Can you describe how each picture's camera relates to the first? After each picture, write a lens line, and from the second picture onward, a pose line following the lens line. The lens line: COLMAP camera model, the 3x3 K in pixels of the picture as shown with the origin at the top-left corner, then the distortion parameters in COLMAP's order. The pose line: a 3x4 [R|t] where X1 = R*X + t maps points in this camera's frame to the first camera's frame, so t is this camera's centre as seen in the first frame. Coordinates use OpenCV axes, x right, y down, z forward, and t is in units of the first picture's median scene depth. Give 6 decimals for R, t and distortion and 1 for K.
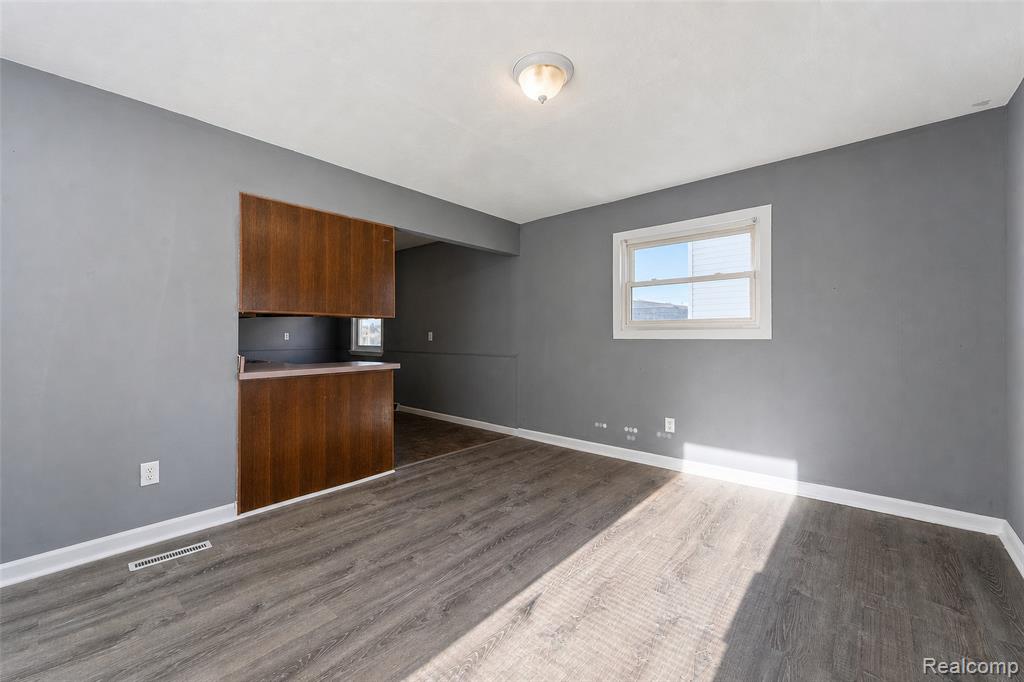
lens RADIAL K [[401.3, 0, 512.0], [0, 401.3, 341.0], [0, 0, 1]] dist [0.000846, 0.000115]
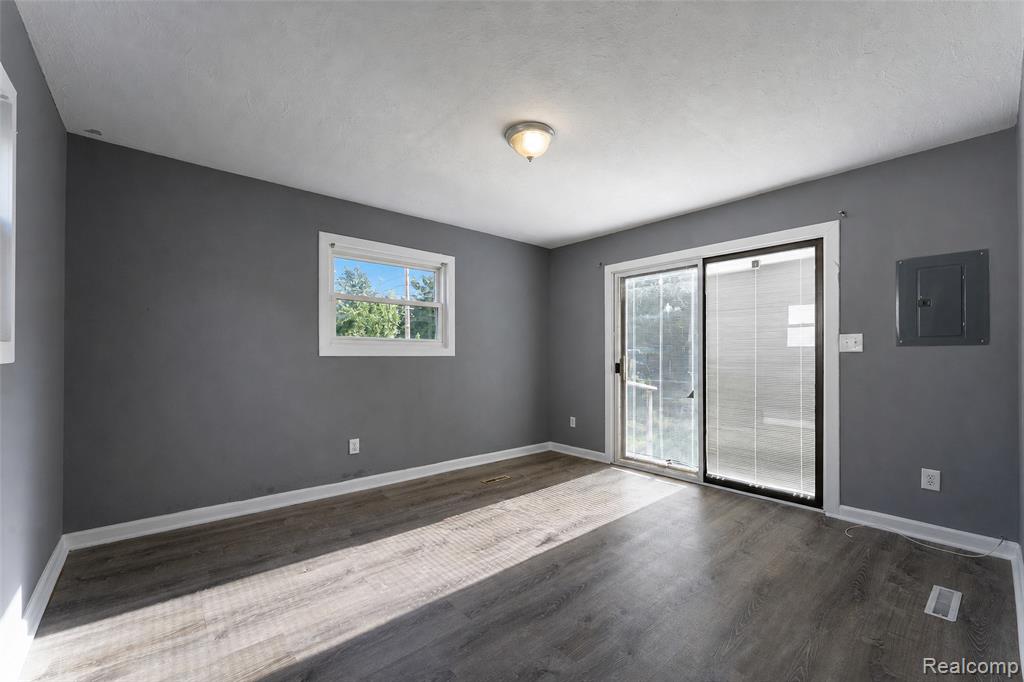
lens RADIAL K [[416.5, 0, 515.3], [0, 416.5, 346.1], [0, 0, 1]] dist [-0.000472, -0.000022]
pose [[-0.991288, 0.000067, 0.131709, -0.030909], [-0.000668, 0.999984, -0.005538, -0.018661], [-0.131707, -0.005577, -0.991273, 1.698932]]
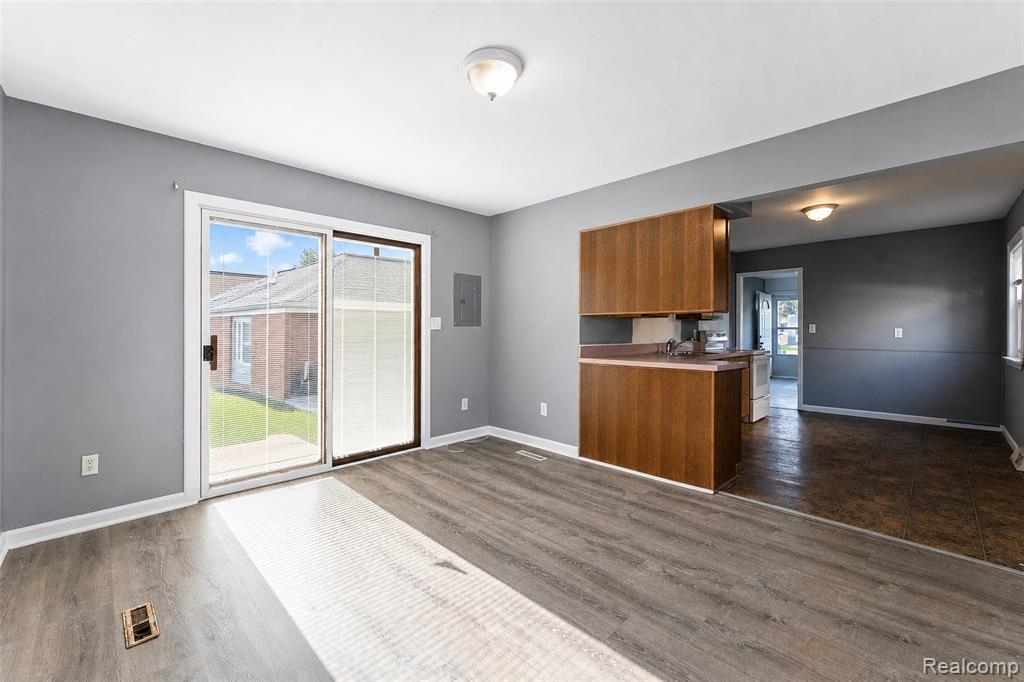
lens RADIAL K [[418.3, 0, 496.6], [0, 418.3, 329.6], [0, 0, 1]] dist [0.001595, 0.000254]
pose [[-0.081767, -0.001169, -0.996651, 0.836147], [-0.015499, 0.999880, 0.000099, -0.015277], [0.996531, 0.015455, -0.081775, 0.826841]]
